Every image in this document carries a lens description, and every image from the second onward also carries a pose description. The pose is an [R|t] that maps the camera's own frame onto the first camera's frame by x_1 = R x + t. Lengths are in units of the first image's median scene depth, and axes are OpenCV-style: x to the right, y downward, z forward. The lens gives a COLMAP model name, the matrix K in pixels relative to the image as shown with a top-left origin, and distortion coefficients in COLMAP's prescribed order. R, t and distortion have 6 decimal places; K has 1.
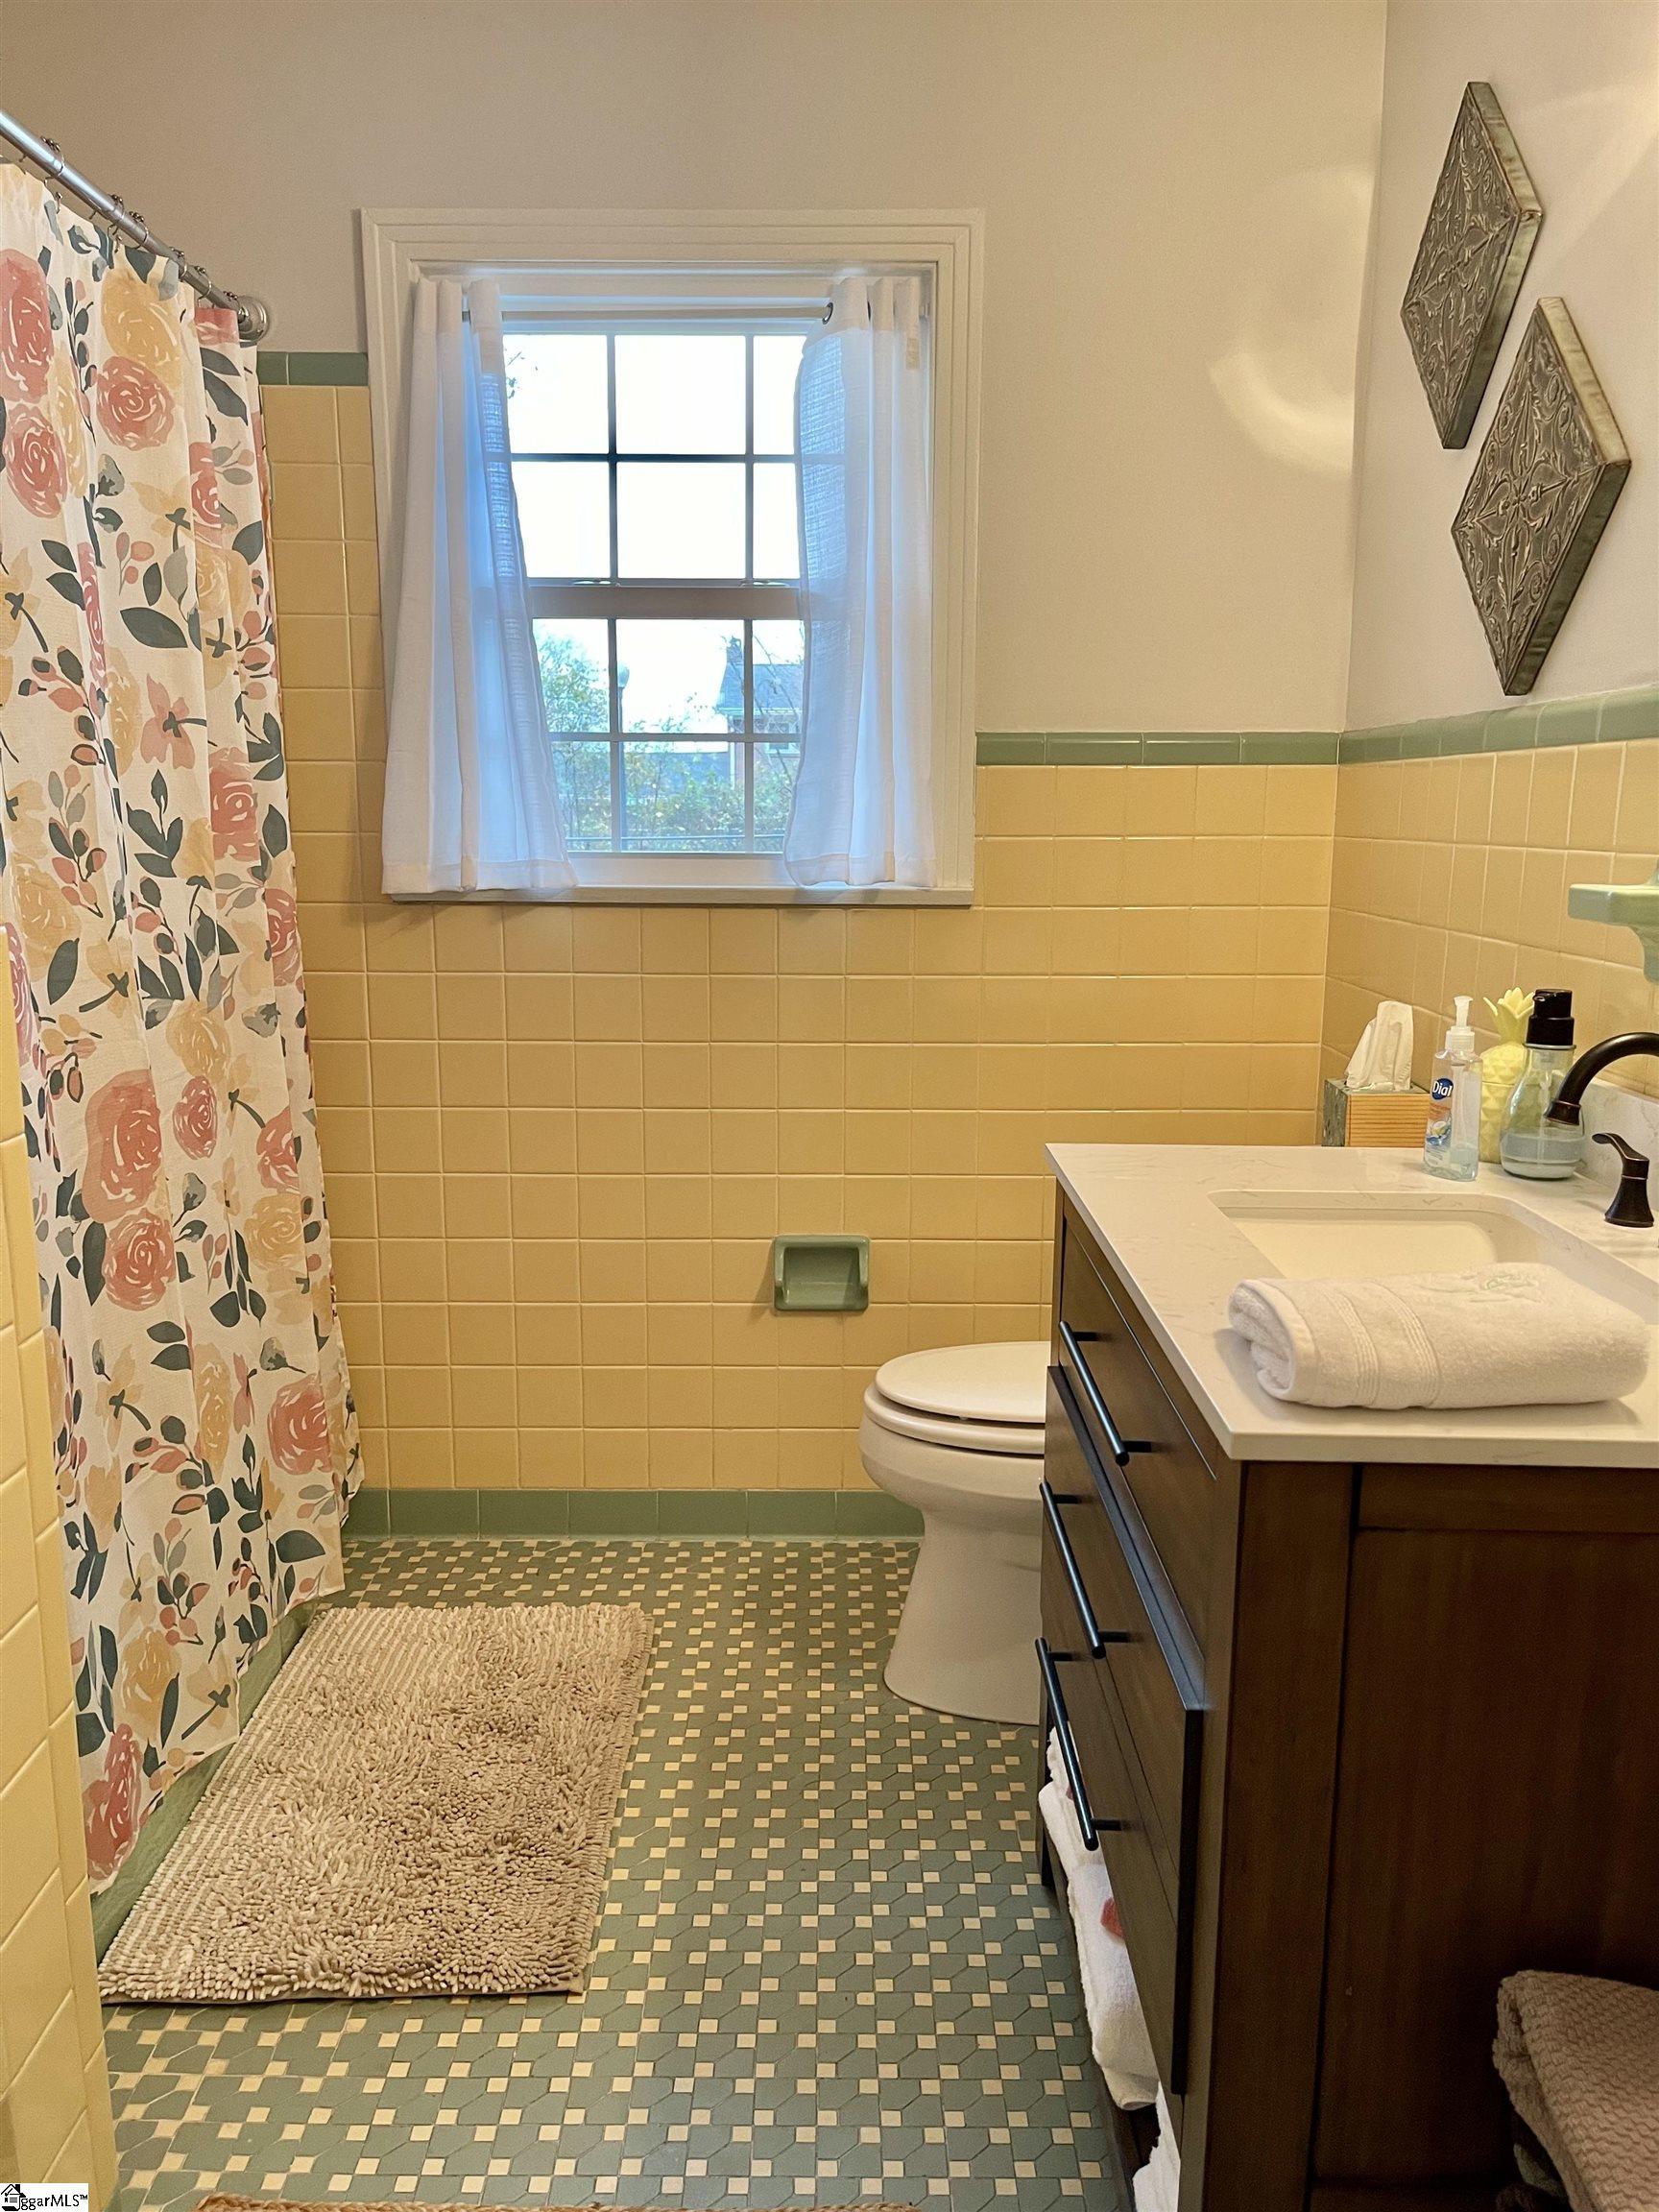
lens RADIAL K [[1648.2, 0, 825.7], [0, 1648.2, 1109.8], [0, 0, 1]] dist [0.054063, -0.069573]
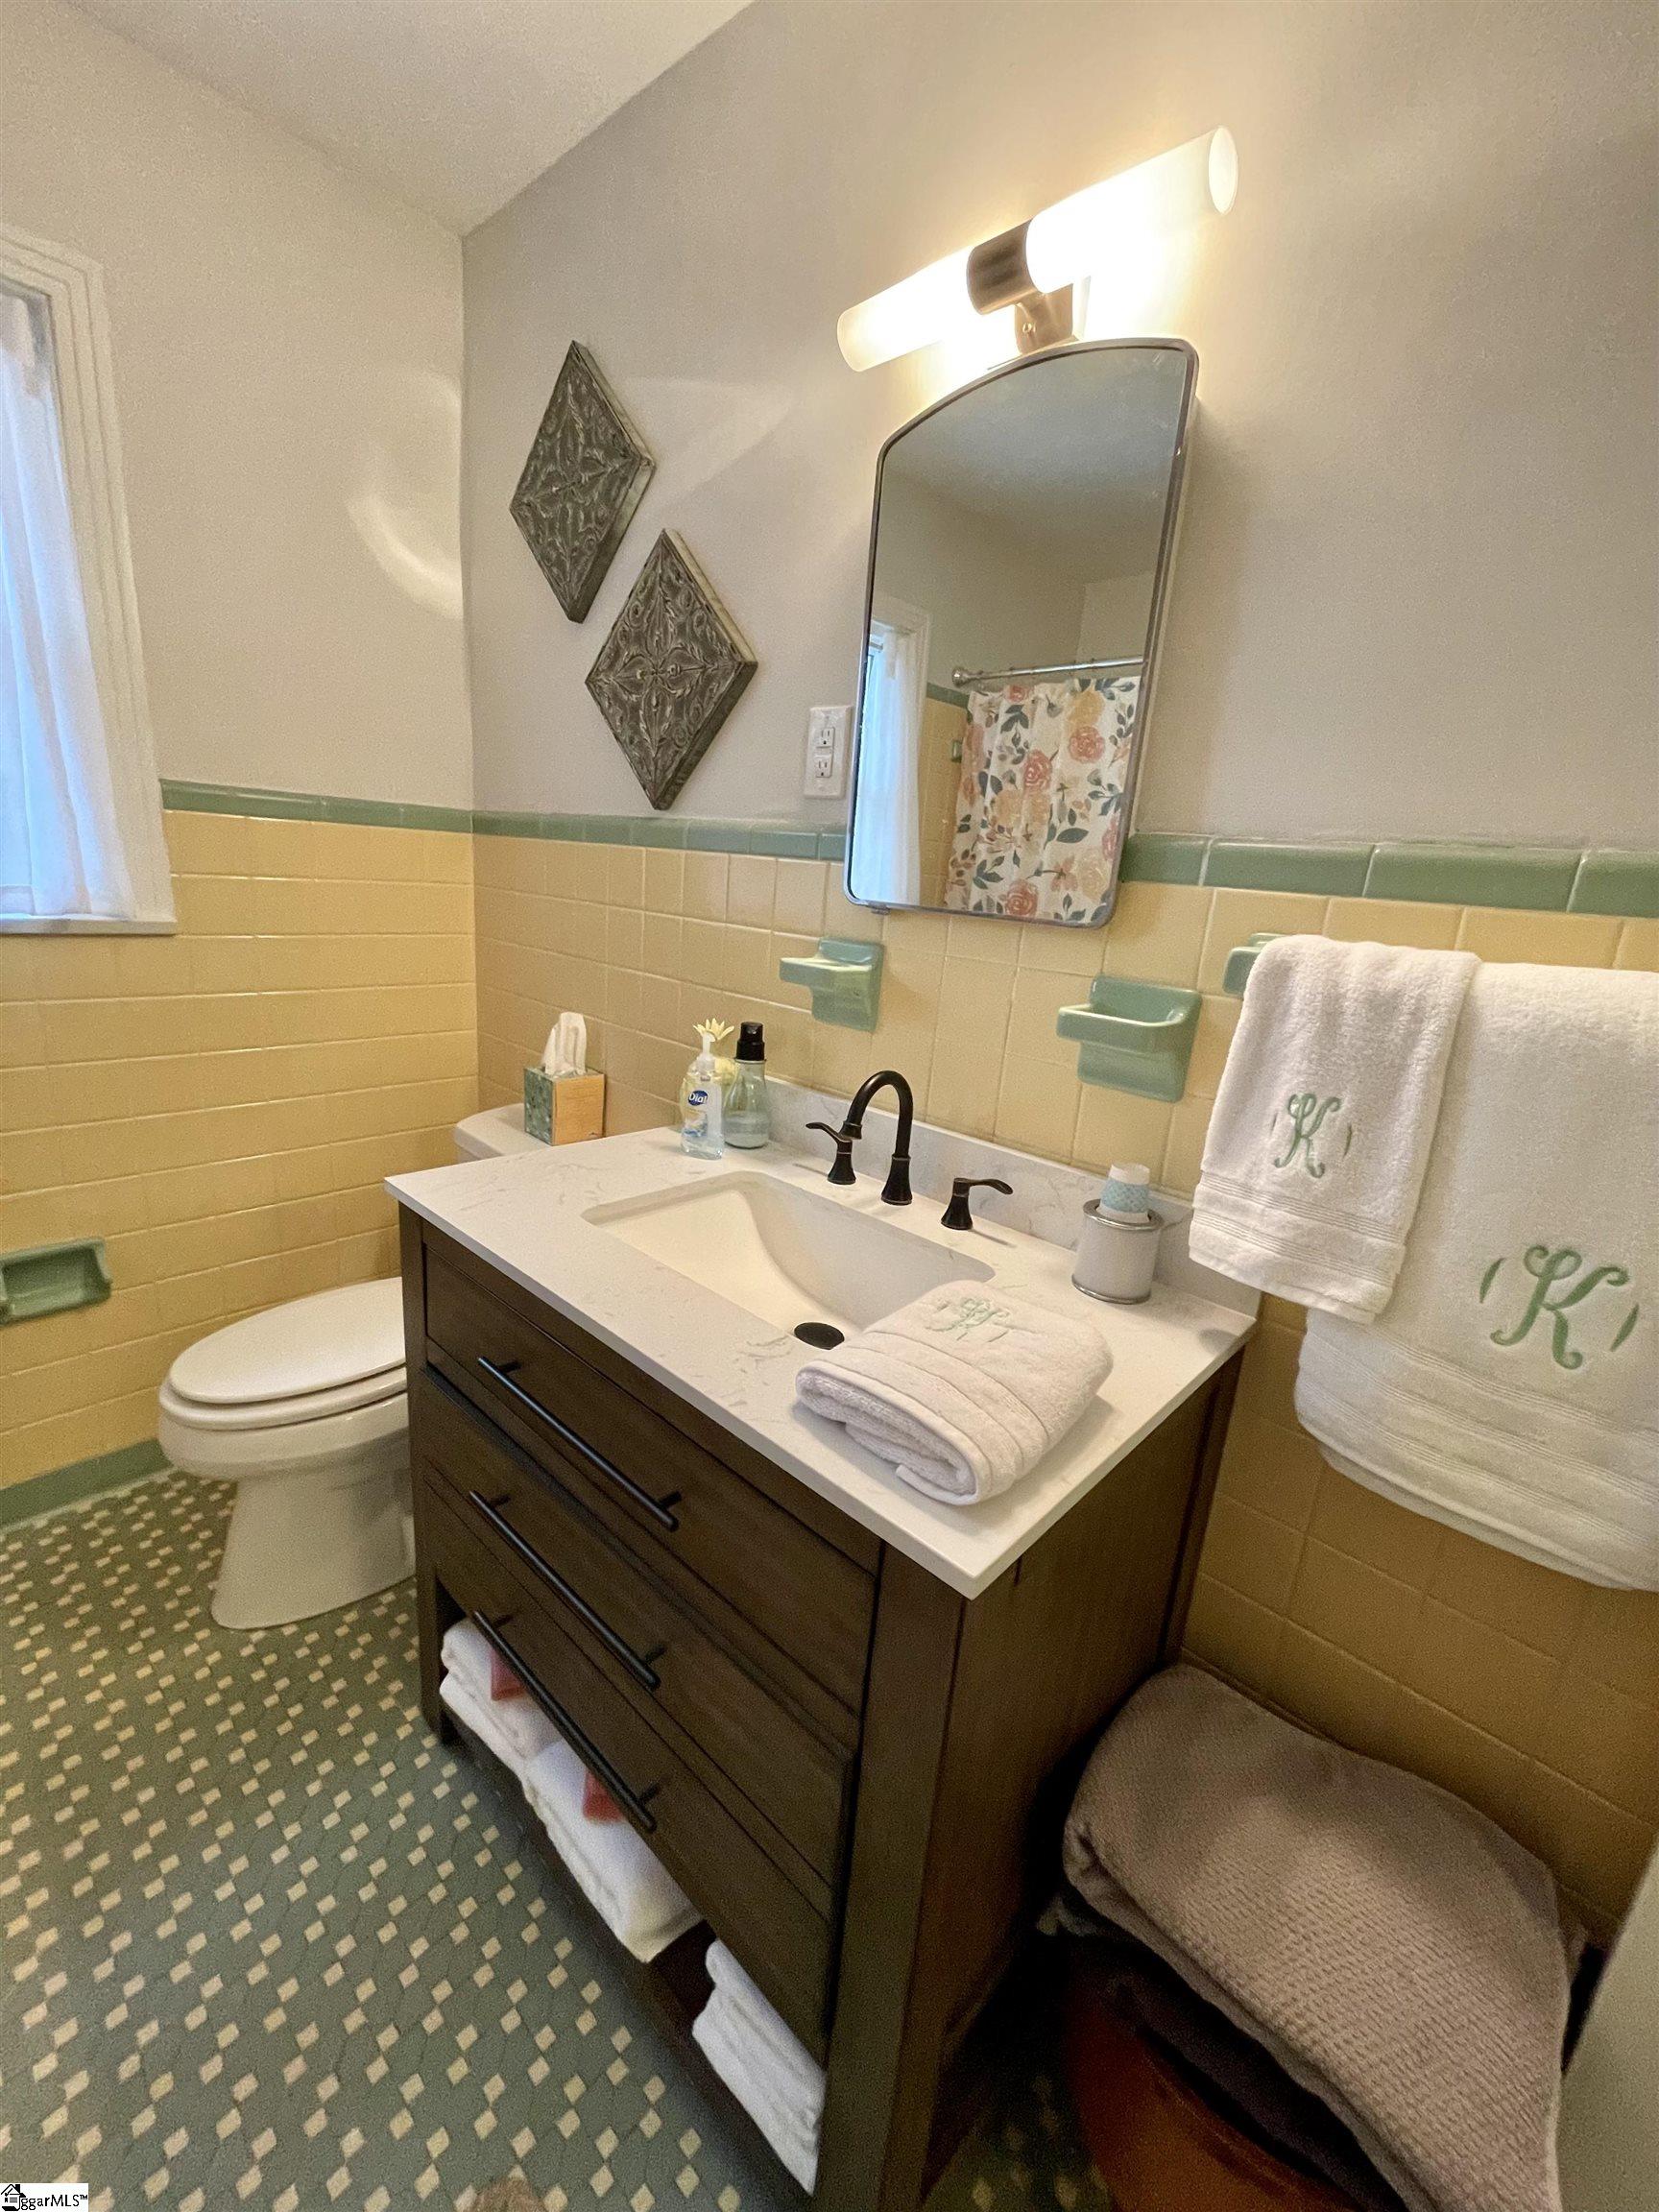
lens RADIAL K [[887.9, 0, 835.8], [0, 887.9, 1098.8], [0, 0, 1]] dist [-0.002451, 0.000591]
pose [[0.674126, -0.136590, 0.725877, -0.075499], [0.058973, 0.989568, 0.131441, -0.077091], [-0.736259, -0.045801, 0.675148, 0.292129]]
